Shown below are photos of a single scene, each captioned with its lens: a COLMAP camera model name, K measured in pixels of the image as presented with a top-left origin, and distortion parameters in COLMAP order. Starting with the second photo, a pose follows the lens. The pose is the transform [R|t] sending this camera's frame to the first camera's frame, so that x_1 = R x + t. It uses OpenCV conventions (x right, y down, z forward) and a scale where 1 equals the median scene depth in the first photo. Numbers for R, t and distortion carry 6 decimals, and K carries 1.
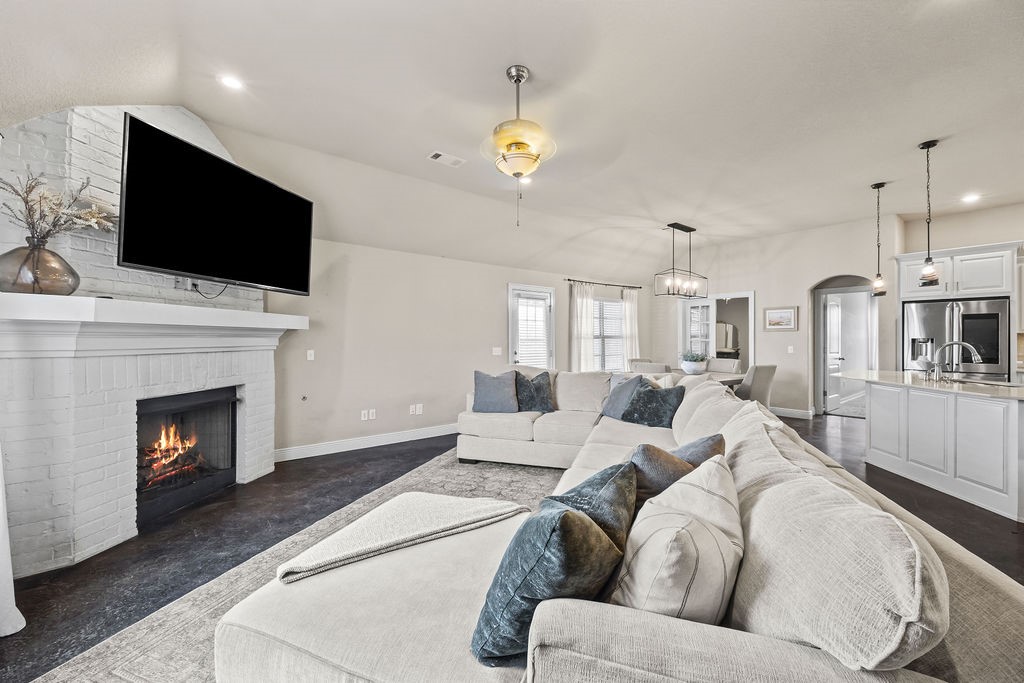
lens RADIAL K [[410.3, 0, 507.0], [0, 410.3, 339.3], [0, 0, 1]] dist [-0.004354, 0.000142]
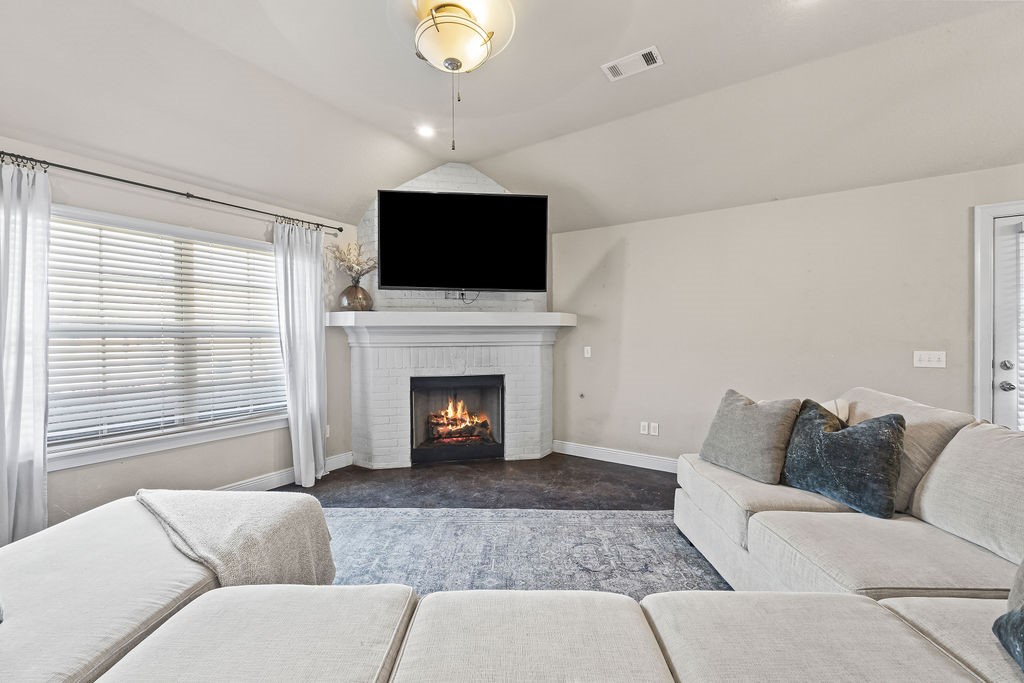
lens RADIAL K [[410.3, 0, 518.9], [0, 410.3, 341.7], [0, 0, 1]] dist [-0.004354, 0.000142]
pose [[0.304233, 0.010195, -0.952543, 0.474063], [0.004559, 0.999916, 0.012158, 0.001849], [0.952587, -0.008042, 0.304161, 0.681004]]
